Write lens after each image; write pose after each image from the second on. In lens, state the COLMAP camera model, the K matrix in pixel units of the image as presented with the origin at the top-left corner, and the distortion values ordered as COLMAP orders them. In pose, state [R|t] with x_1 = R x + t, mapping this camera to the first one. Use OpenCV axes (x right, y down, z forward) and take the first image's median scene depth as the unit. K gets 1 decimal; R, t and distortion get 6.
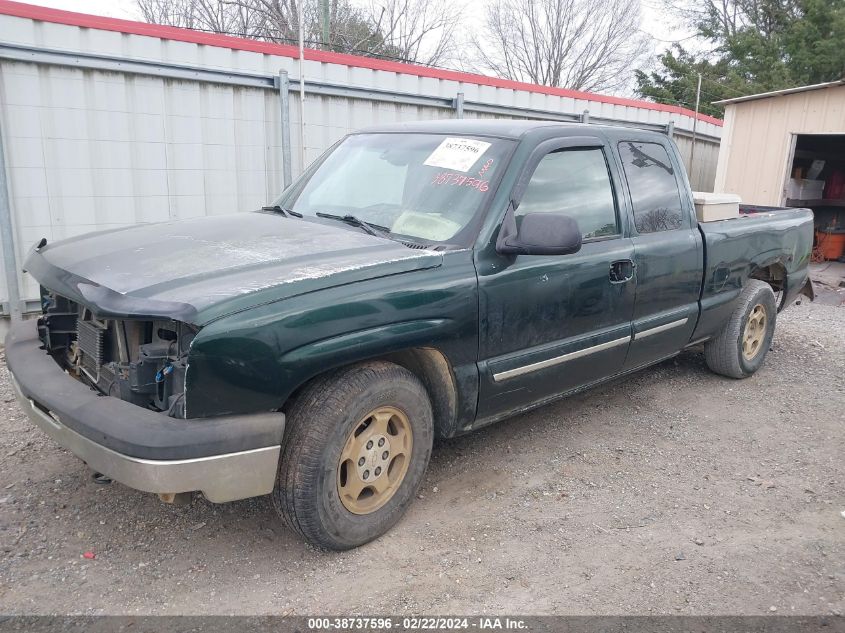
lens RADIAL K [[669.7, 0, 422.5], [0, 669.7, 316.5], [0, 0, 1]] dist [-0.000783, 0.002026]
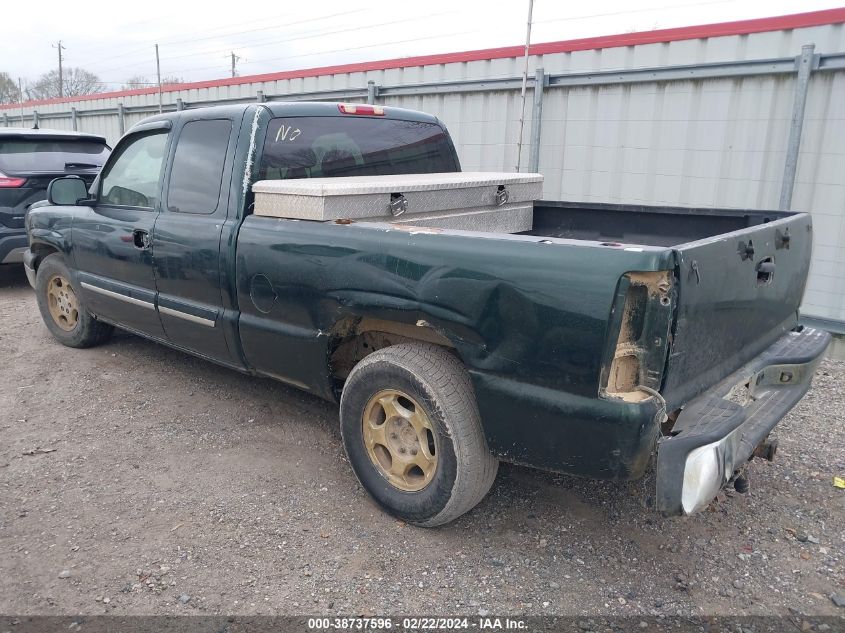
lens RADIAL K [[669.7, 0, 422.5], [0, 669.7, 316.5], [0, 0, 1]] dist [-0.000783, 0.002026]
pose [[0.099380, 0.207176, -0.973243, 0.876969], [-0.237632, 0.954726, 0.178969, -0.154273], [0.966258, 0.213488, 0.144112, 0.795424]]
